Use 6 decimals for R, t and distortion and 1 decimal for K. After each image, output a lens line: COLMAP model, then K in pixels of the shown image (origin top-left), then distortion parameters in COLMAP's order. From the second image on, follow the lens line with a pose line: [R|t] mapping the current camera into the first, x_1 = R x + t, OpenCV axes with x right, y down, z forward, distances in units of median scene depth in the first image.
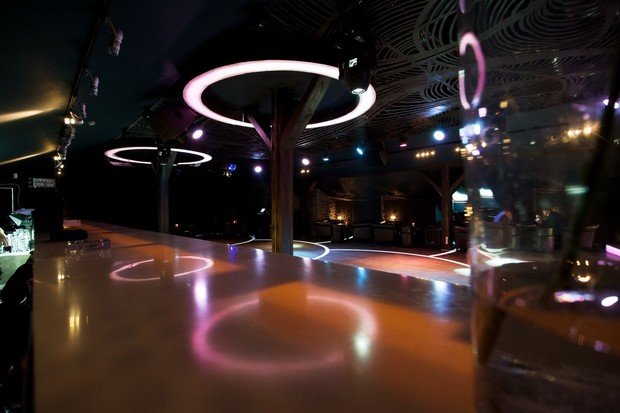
lens RADIAL K [[297.8, 0, 310.0], [0, 297.8, 206.5], [0, 0, 1]] dist [0.003848, 0.000717]
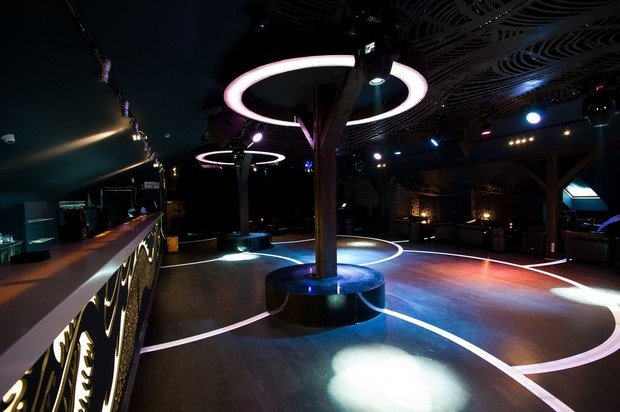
lens RADIAL K [[295.8, 0, 310.3], [0, 295.8, 207.6], [0, 0, 1]] dist [0.000760, -0.000005]
pose [[0.949217, 0.006427, -0.314556, 0.096042], [0.003473, 0.999516, 0.030901, -0.021451], [0.314603, -0.030424, 0.948736, 0.050106]]
